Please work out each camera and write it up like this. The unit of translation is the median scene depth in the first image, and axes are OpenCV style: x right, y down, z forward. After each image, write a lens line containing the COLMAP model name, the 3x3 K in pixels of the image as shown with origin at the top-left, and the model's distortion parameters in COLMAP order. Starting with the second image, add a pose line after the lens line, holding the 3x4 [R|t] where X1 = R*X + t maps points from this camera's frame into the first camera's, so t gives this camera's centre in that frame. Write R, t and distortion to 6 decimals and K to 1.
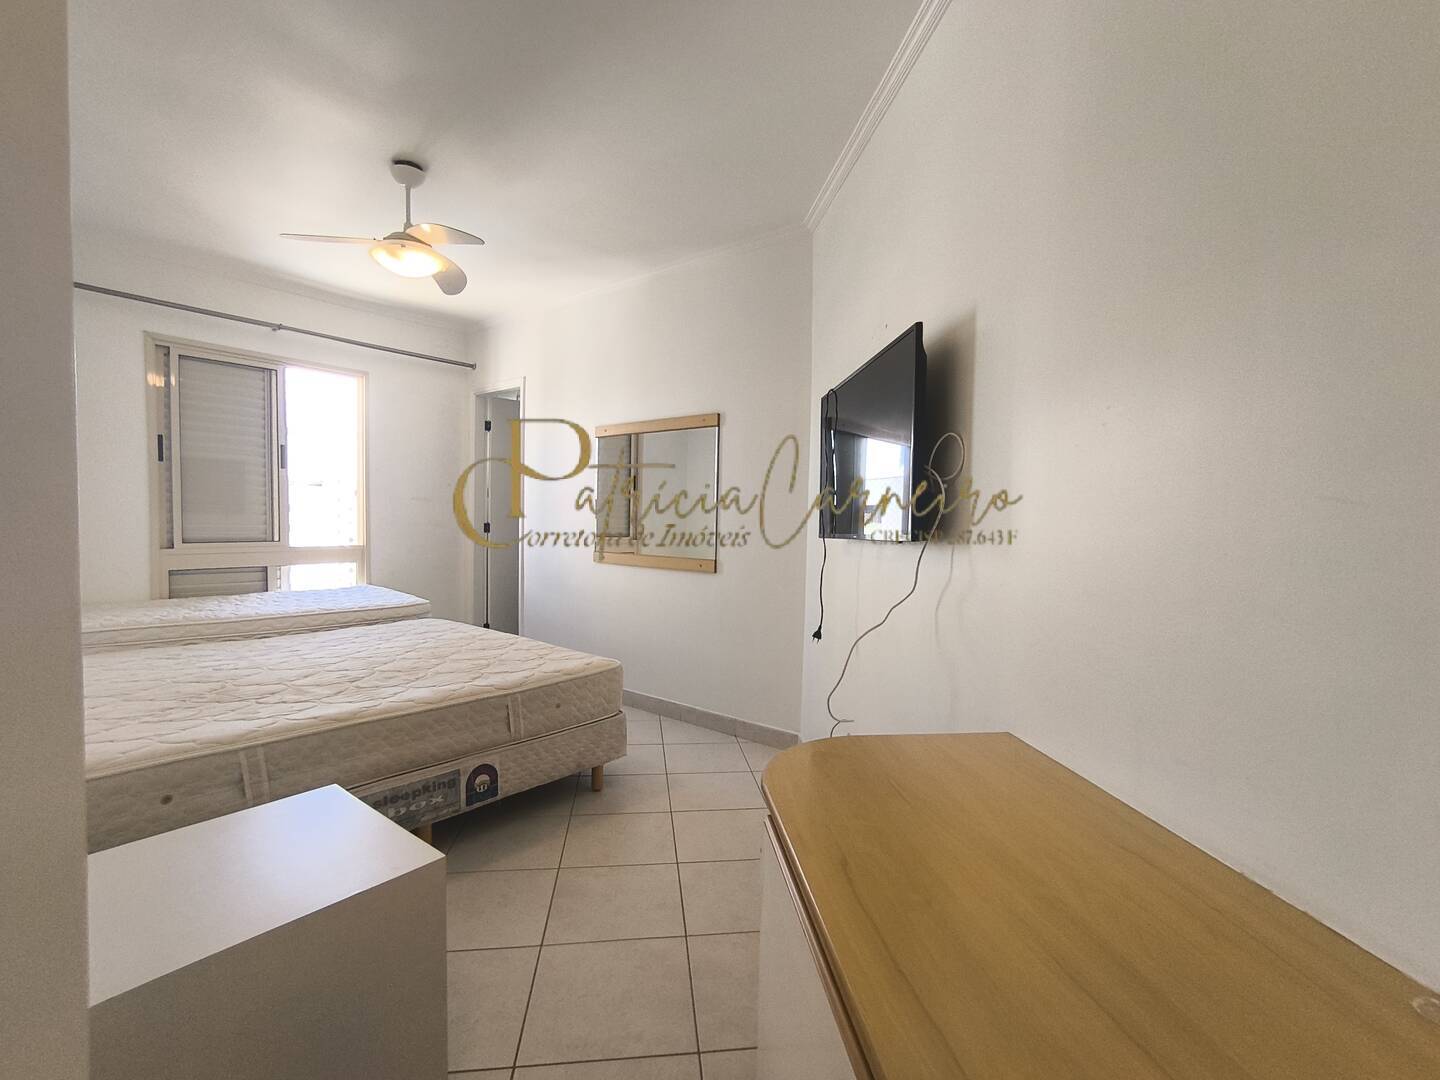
lens RADIAL K [[656.1, 0, 705.6], [0, 656.1, 554.6], [0, 0, 1]] dist [-0.003854, 0.001905]
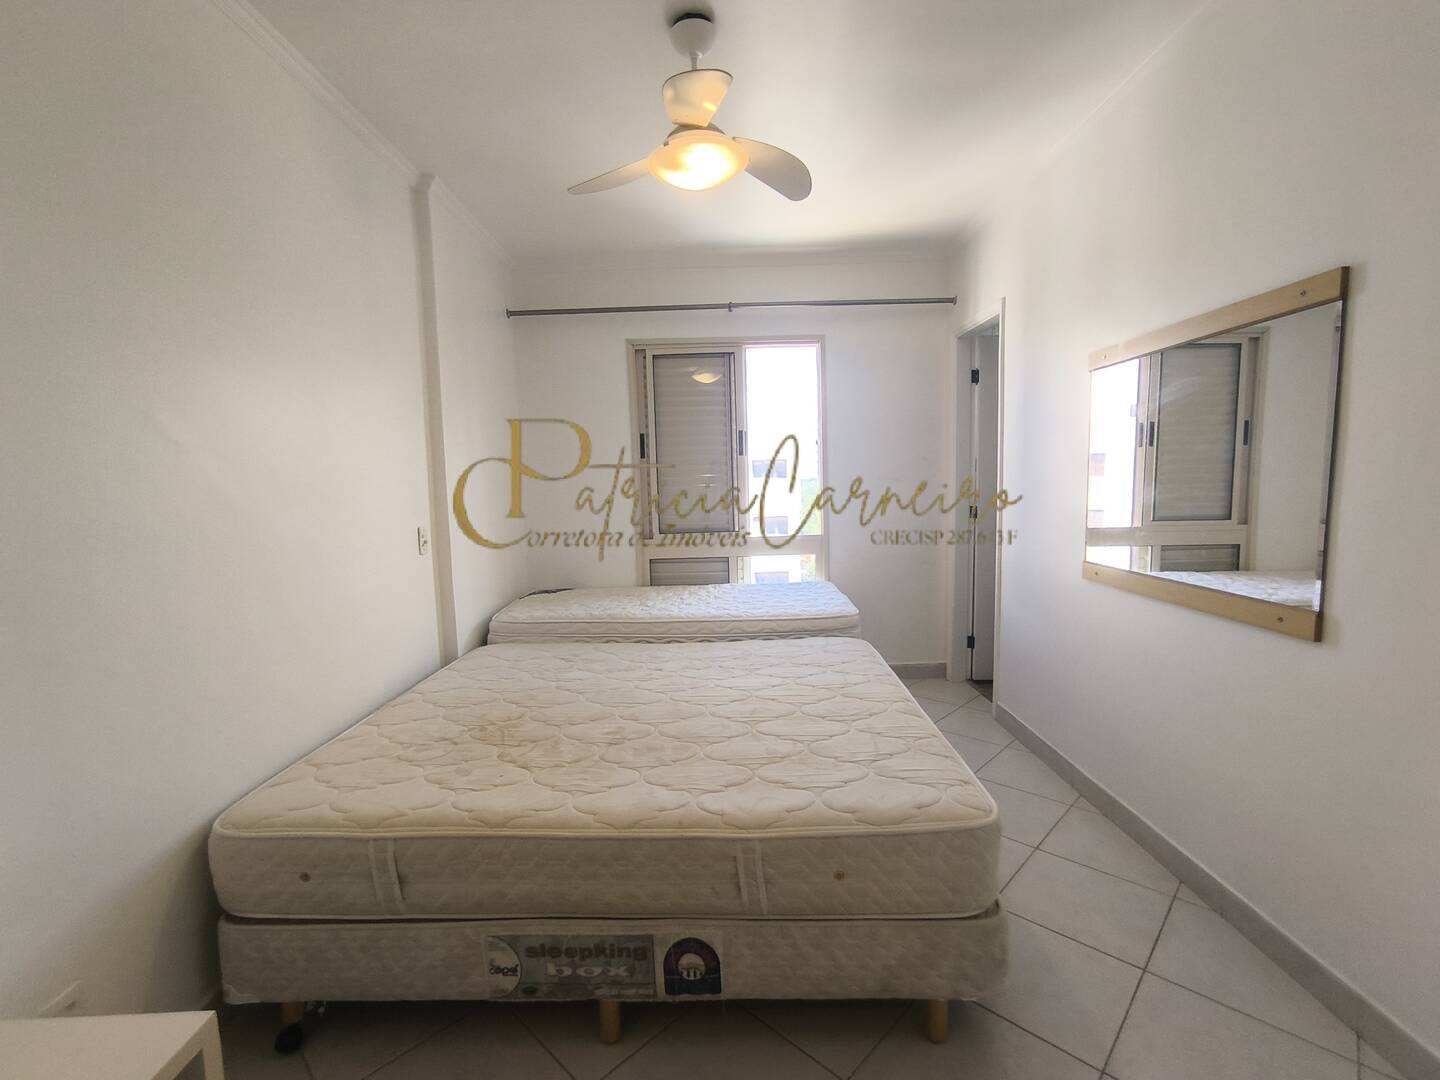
lens RADIAL K [[656.1, 0, 720.9], [0, 656.1, 550.1], [0, 0, 1]] dist [-0.003854, 0.001905]
pose [[0.641596, 0.046940, -0.765605, 0.125151], [-0.005233, 0.998370, 0.056825, -0.077479], [0.767025, -0.032452, 0.640796, 0.572114]]
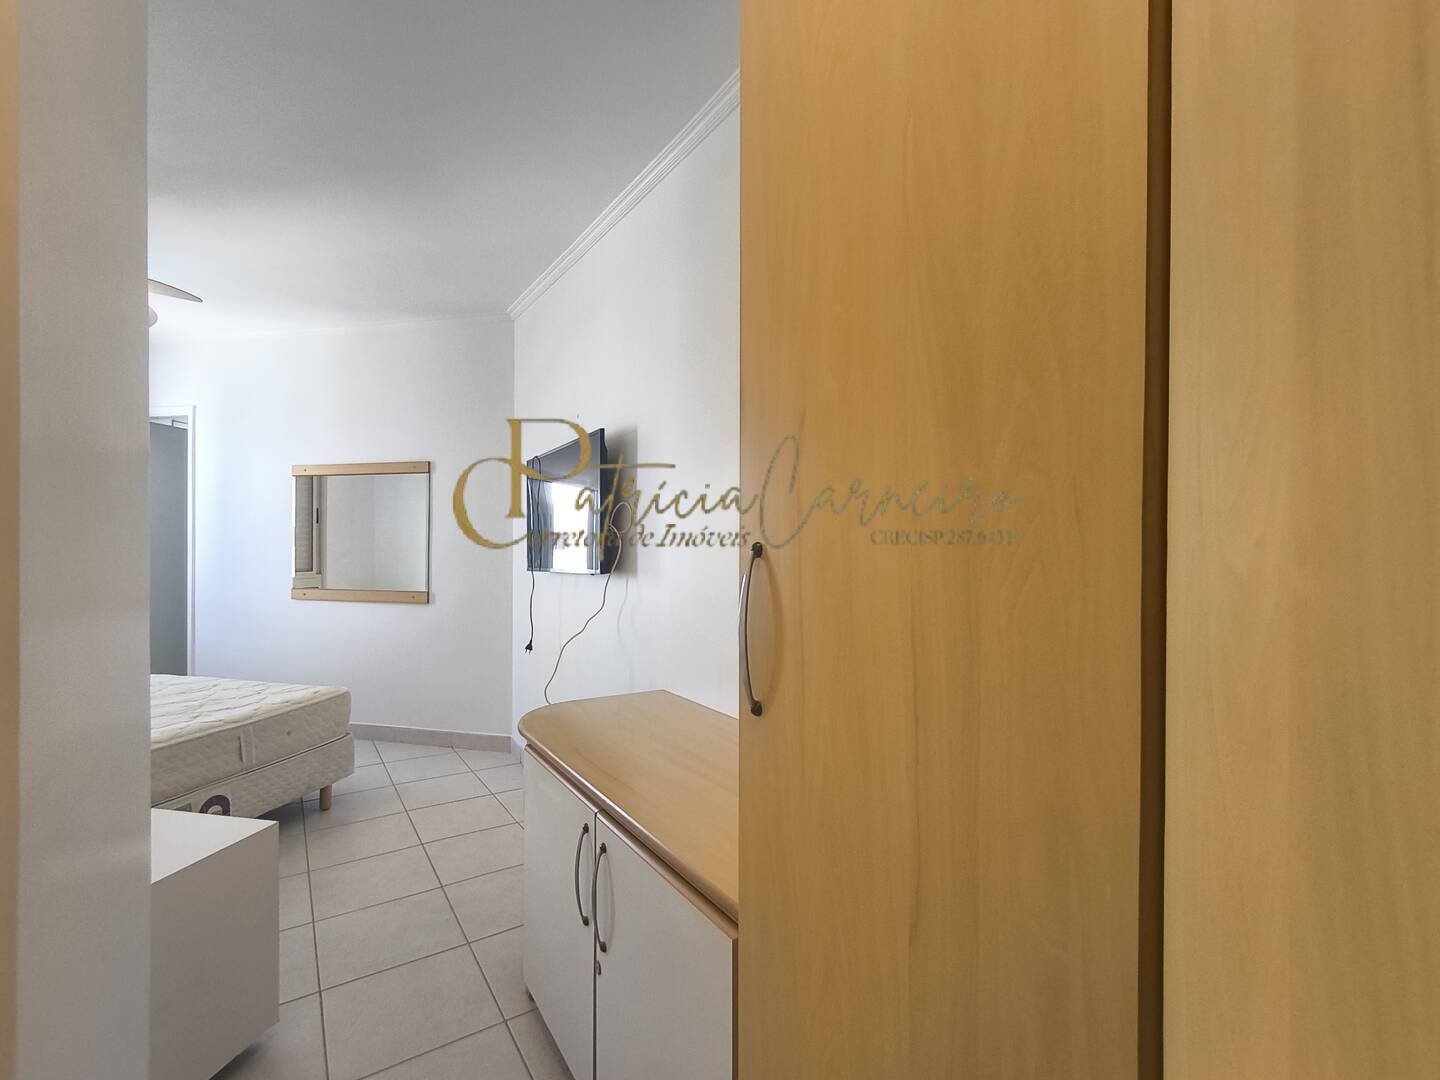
lens RADIAL K [[656.1, 0, 722.6], [0, 656.1, 547.6], [0, 0, 1]] dist [-0.003854, 0.001905]
pose [[0.874225, -0.007975, 0.485455, -0.120370], [0.028930, 0.998944, -0.035688, -0.017110], [-0.484658, 0.045243, 0.873533, -0.308317]]
